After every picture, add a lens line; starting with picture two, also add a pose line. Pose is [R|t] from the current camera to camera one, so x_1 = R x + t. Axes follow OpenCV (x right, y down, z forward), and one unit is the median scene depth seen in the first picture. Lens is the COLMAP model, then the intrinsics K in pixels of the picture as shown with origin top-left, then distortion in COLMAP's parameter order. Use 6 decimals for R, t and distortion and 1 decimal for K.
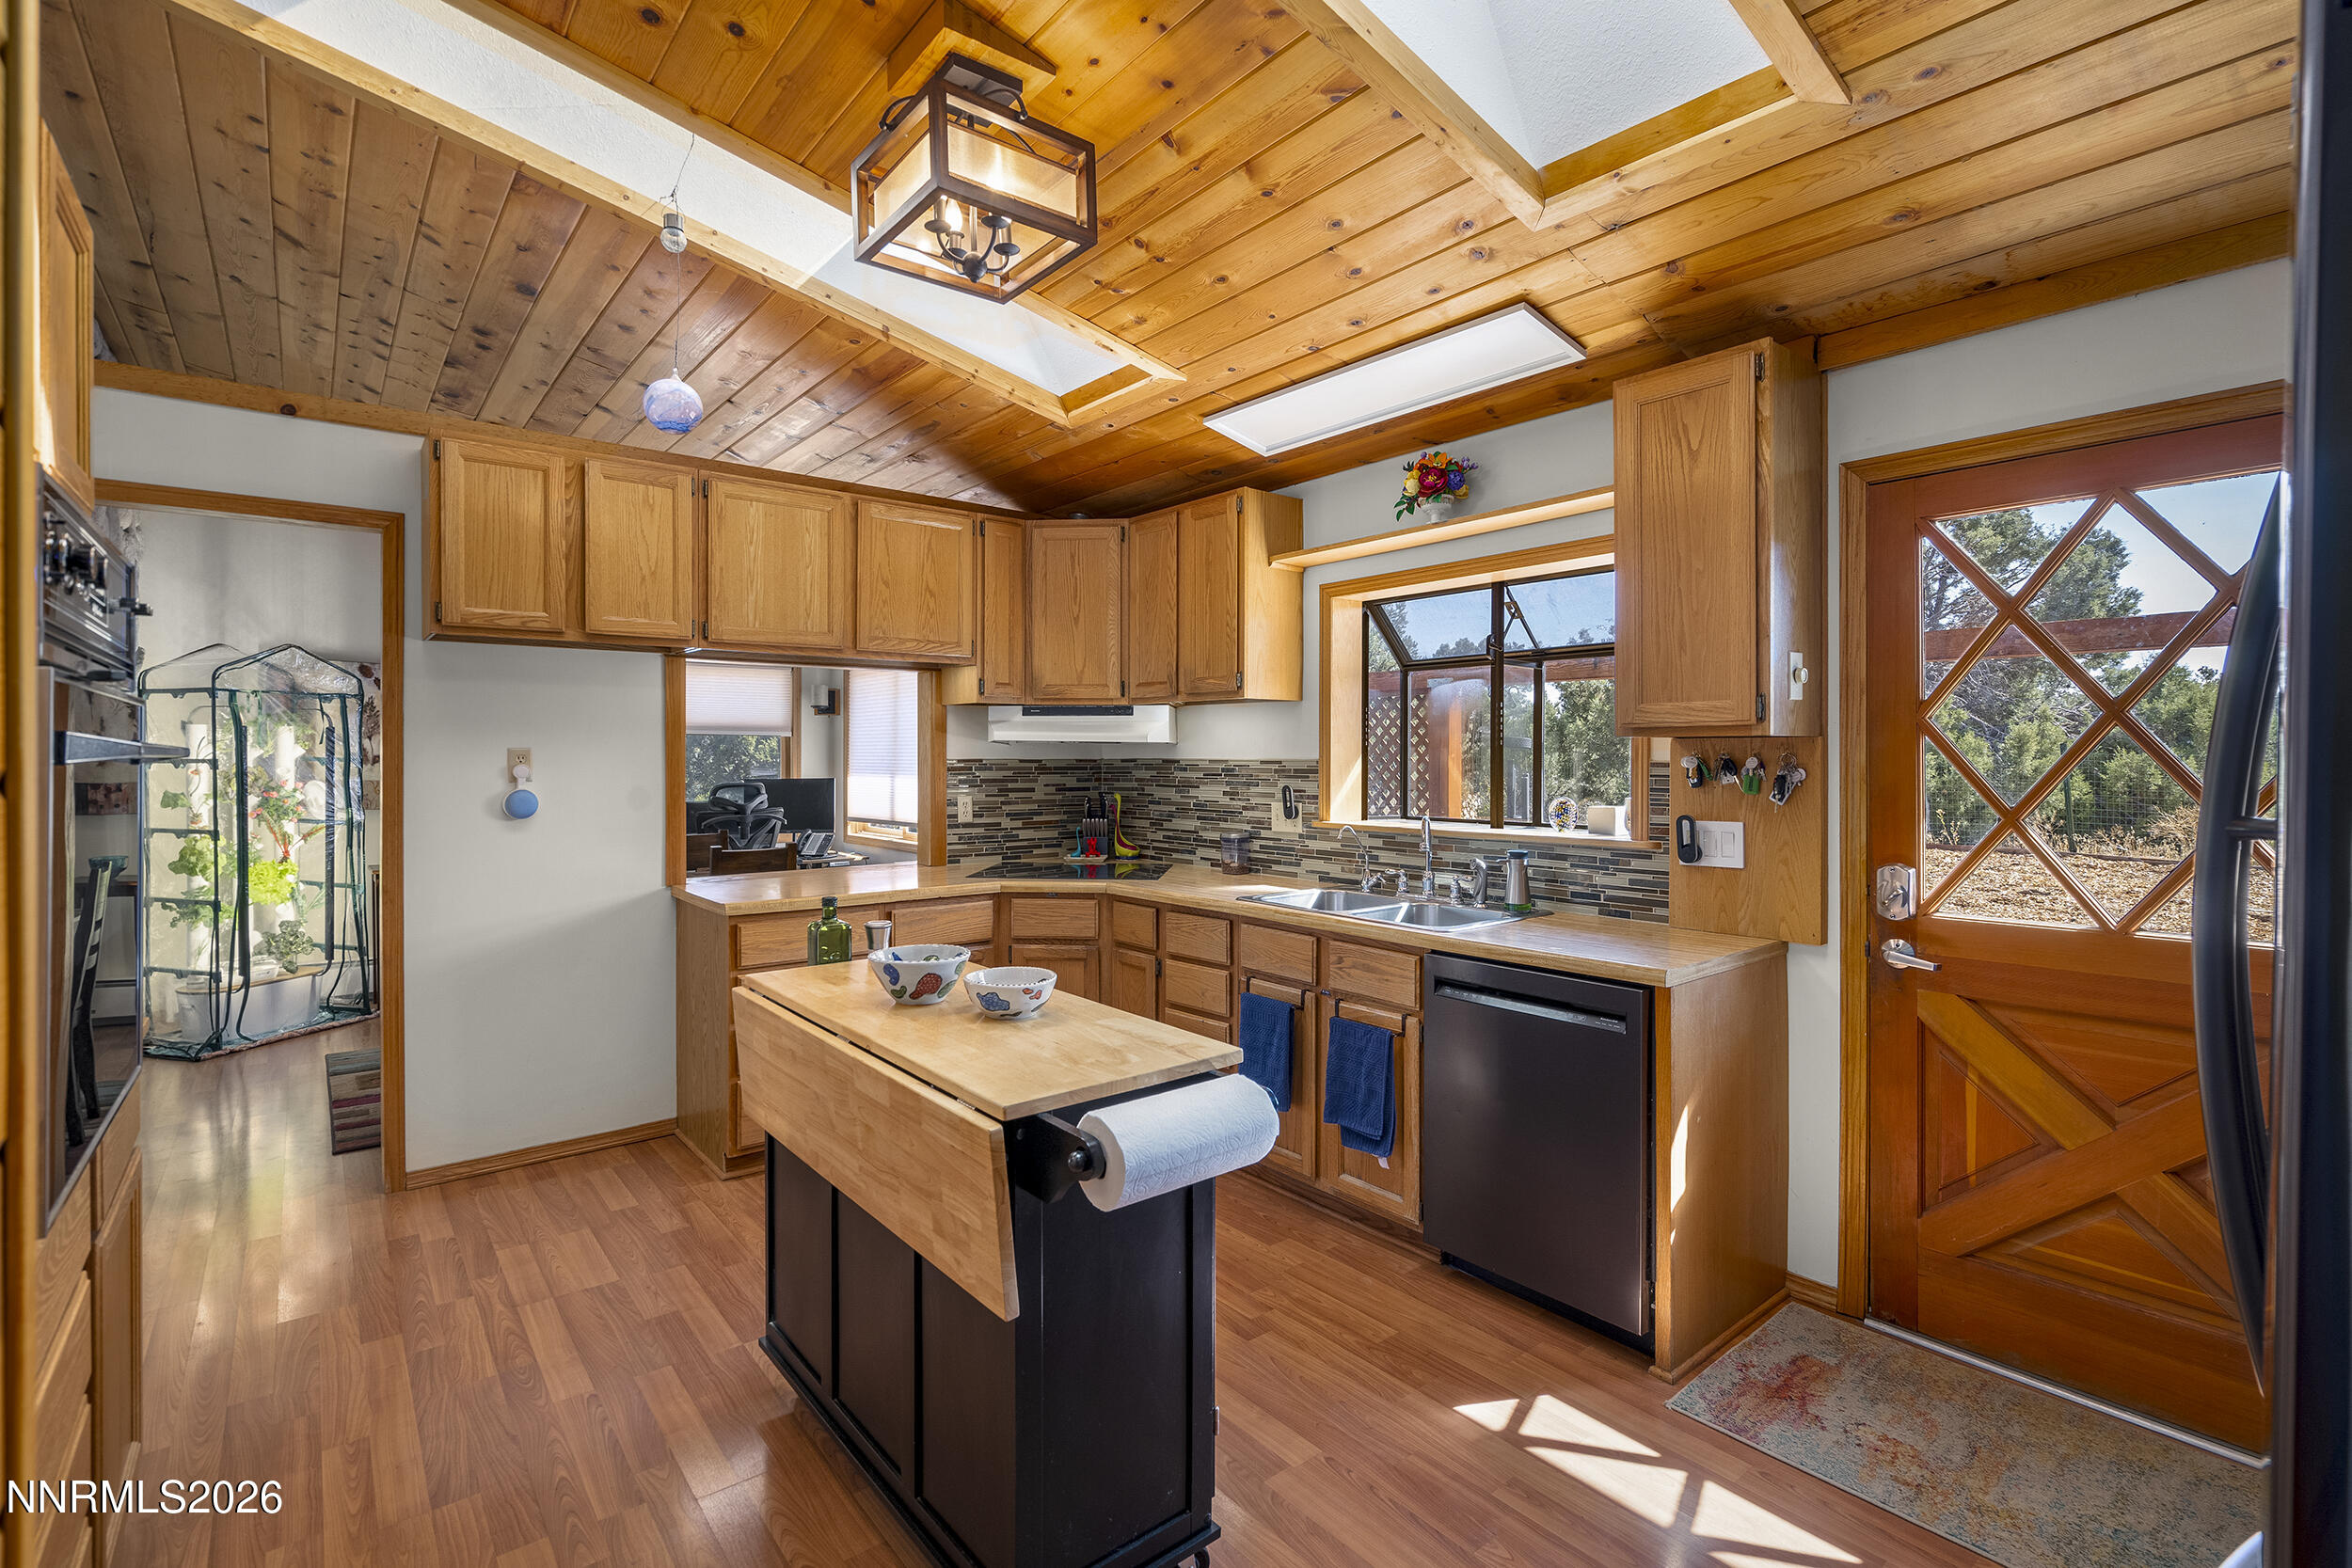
lens RADIAL K [[1070.6, 0, 1166.6], [0, 1070.6, 776.9], [0, 0, 1]] dist [0.000162, -0.000102]
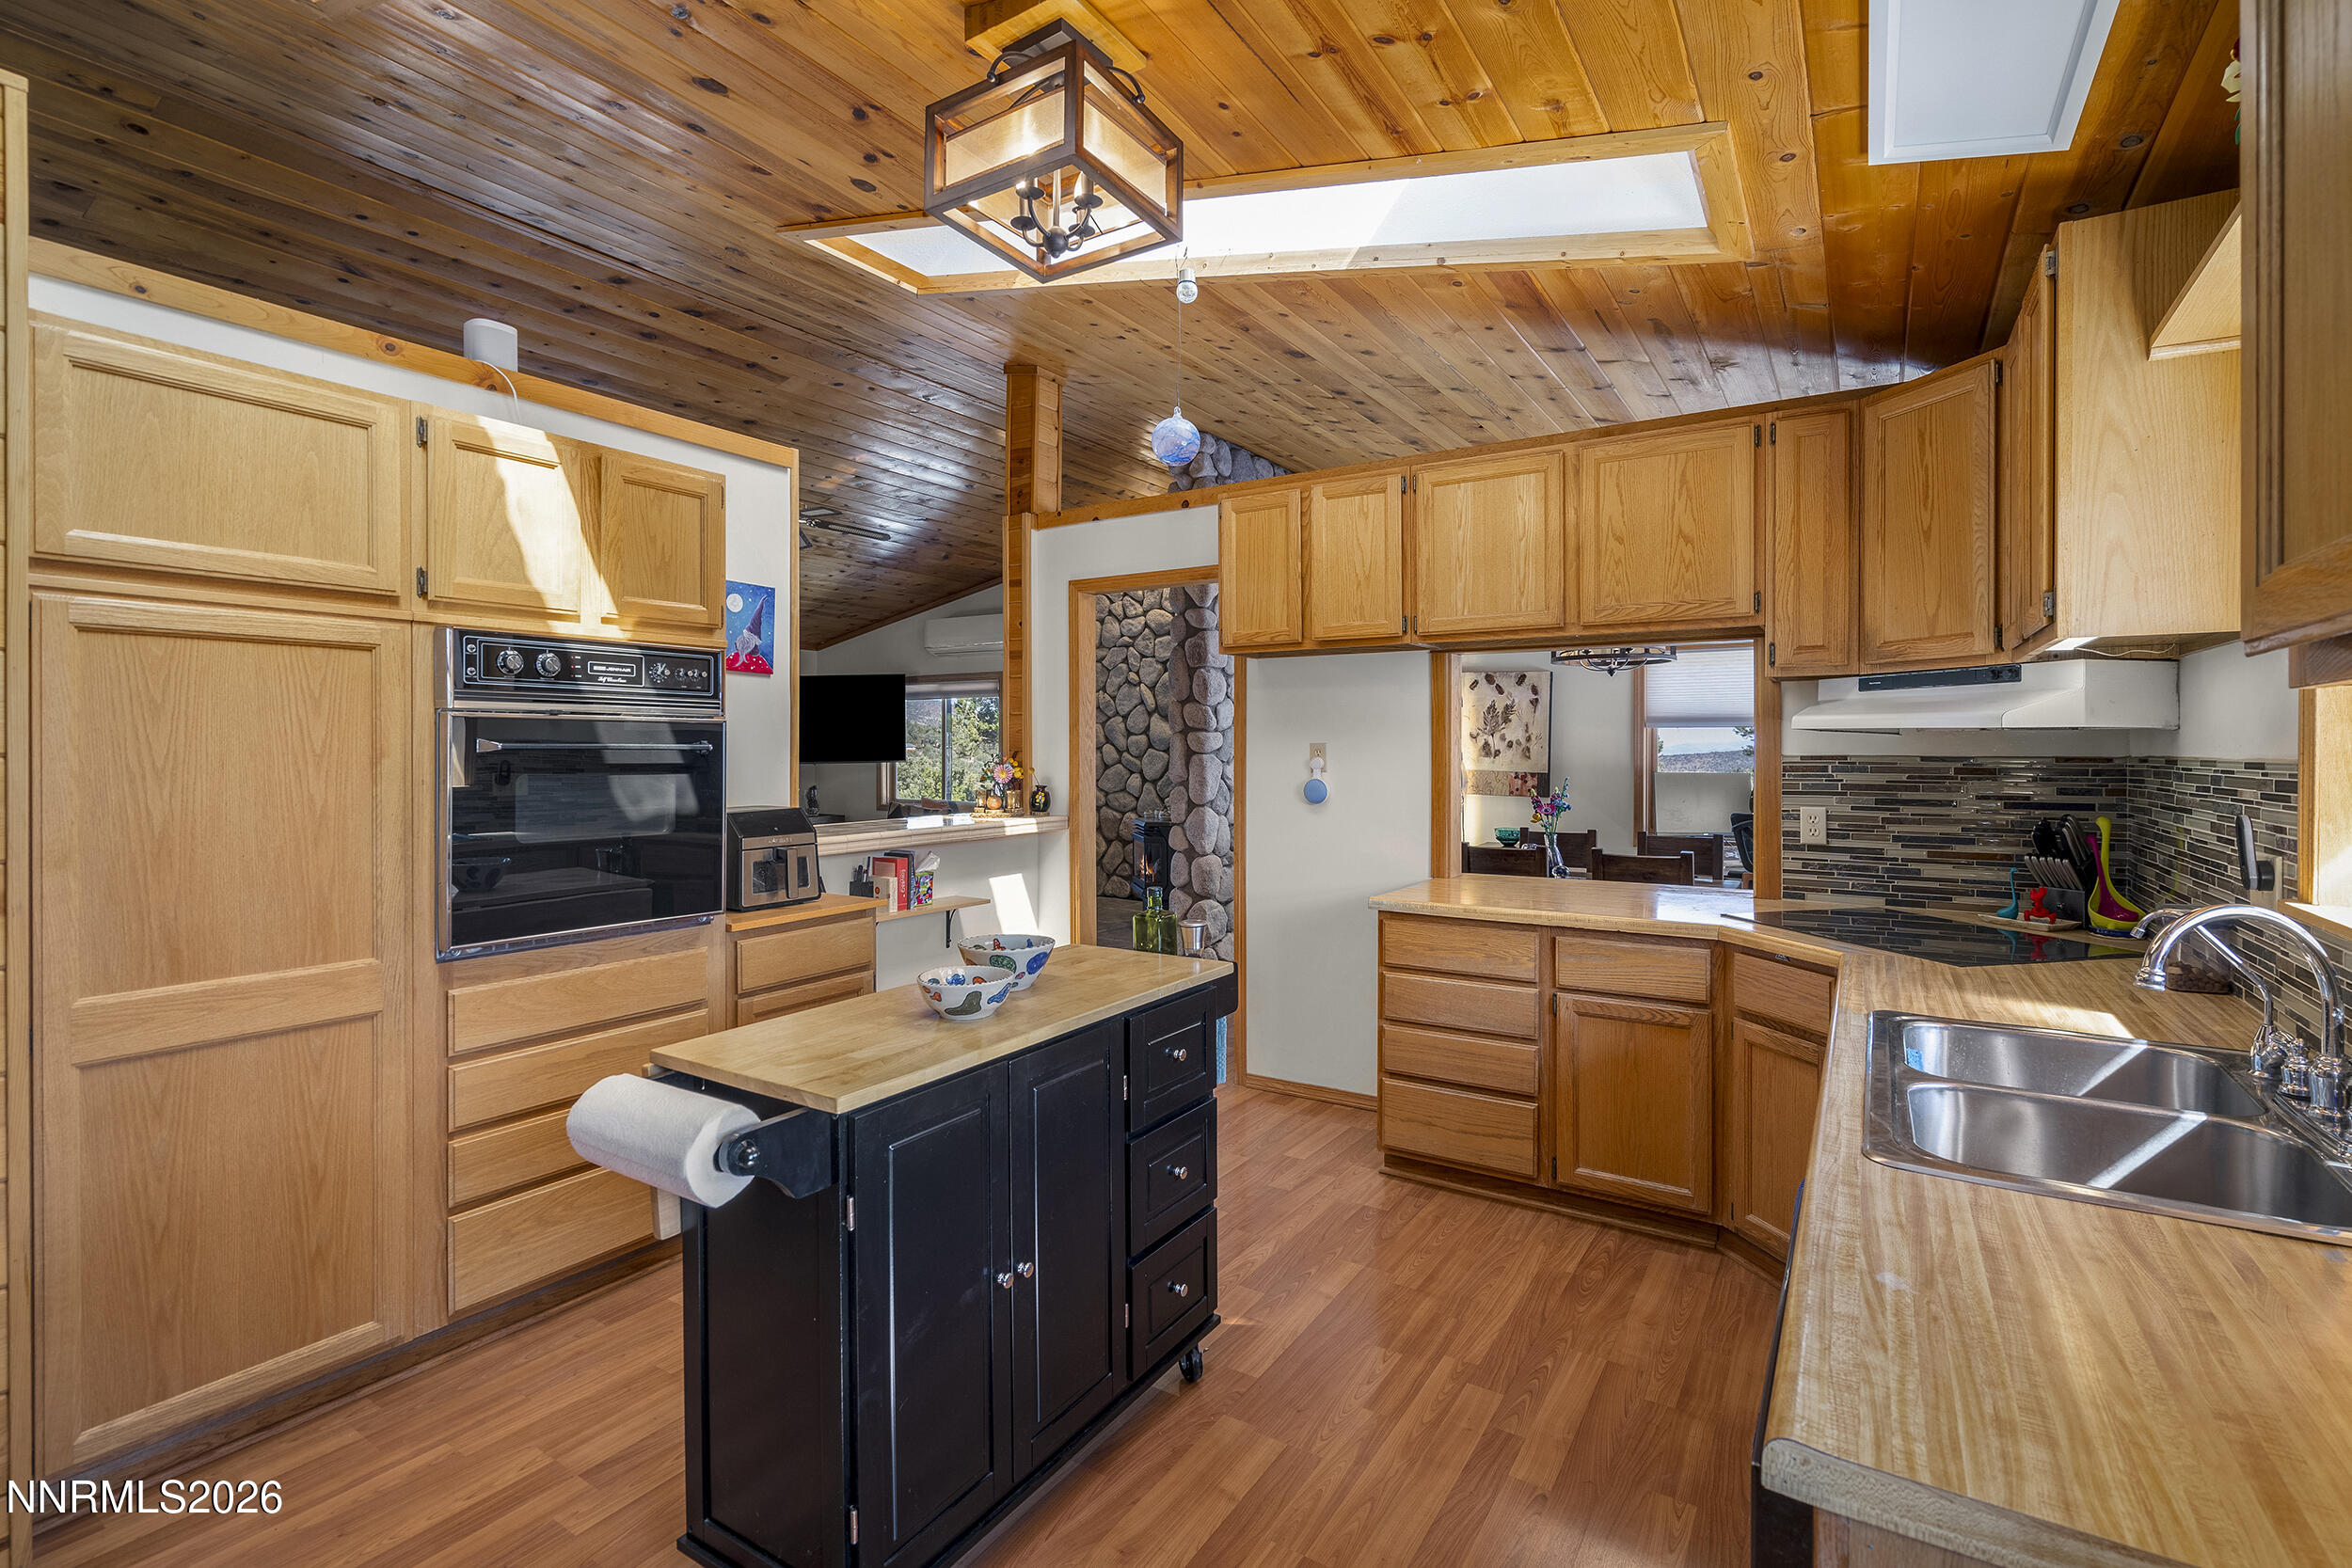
lens RADIAL K [[1070.6, 0, 1179.8], [0, 1070.6, 769.7], [0, 0, 1]] dist [0.000162, -0.000102]
pose [[0.329264, 0.017199, -0.944081, 0.408443], [-0.021531, 0.999711, 0.010703, -0.006632], [0.943992, 0.016803, 0.329539, 0.423962]]
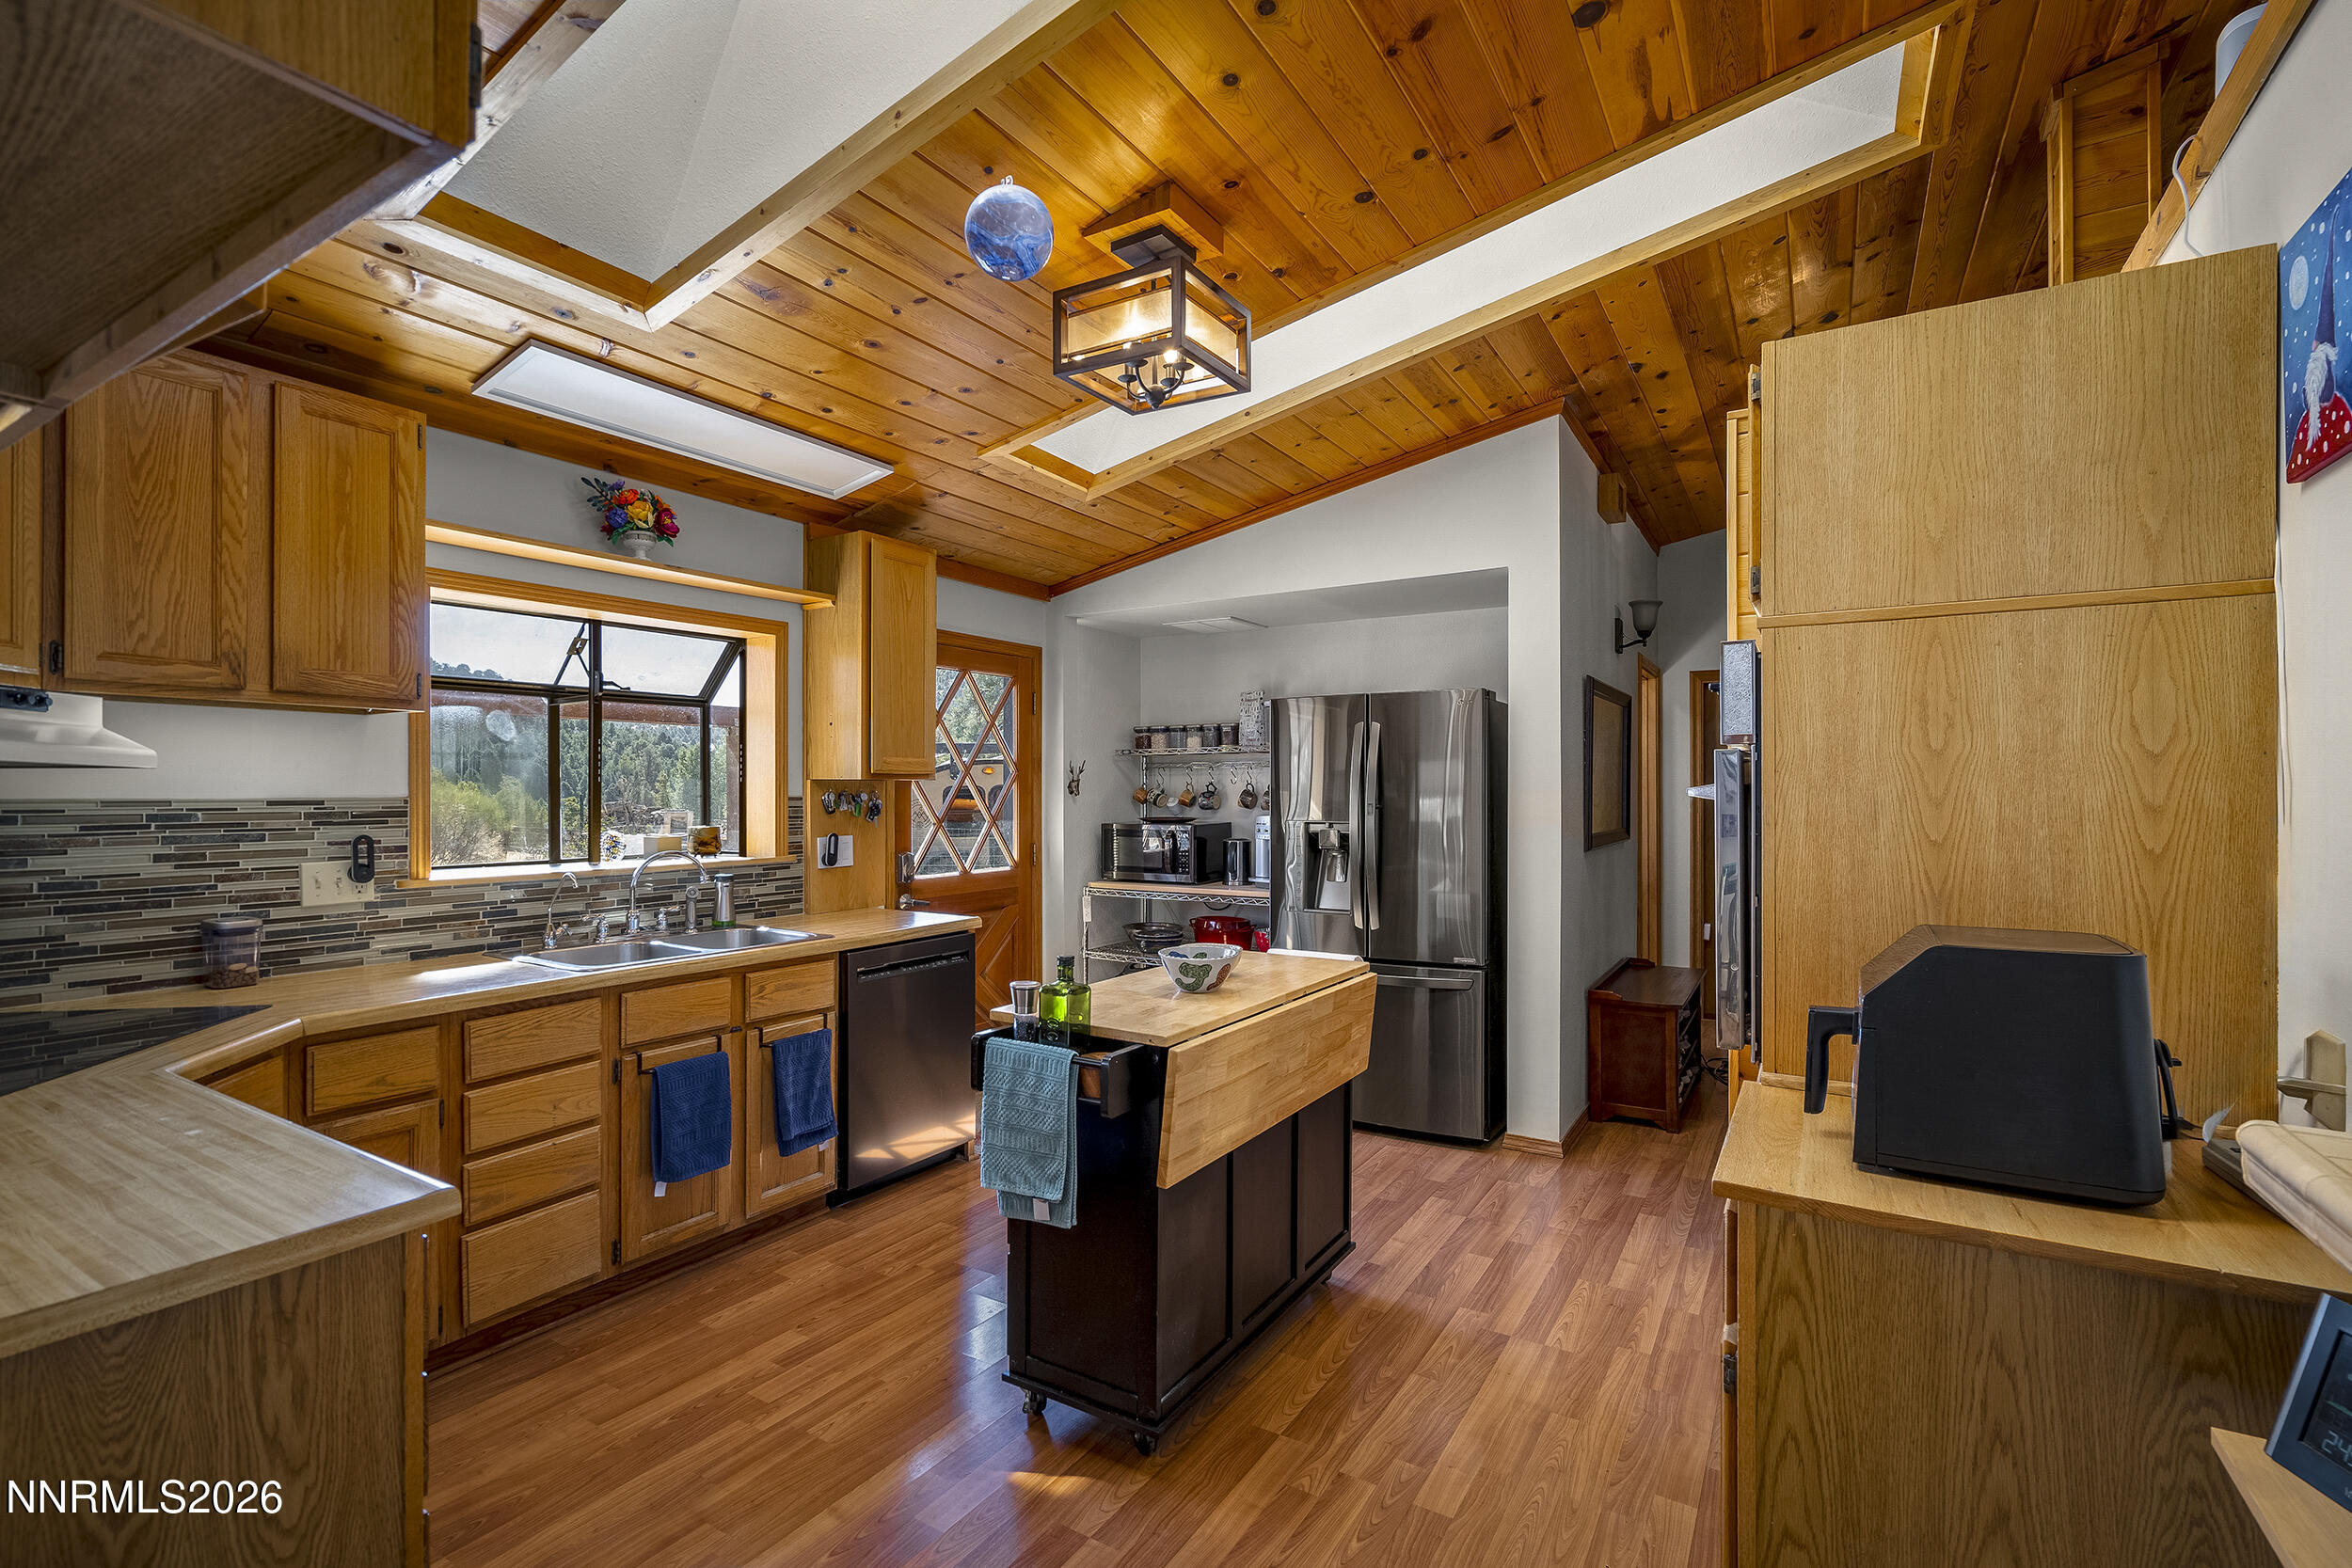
lens RADIAL K [[1070.6, 0, 1157.7], [0, 1070.6, 777.9], [0, 0, 1]] dist [0.000162, -0.000102]
pose [[-0.332540, 0.002797, 0.943085, -0.741759], [0.007217, 0.999974, -0.000421, -0.026209], [-0.943062, 0.006667, -0.332551, 0.762251]]
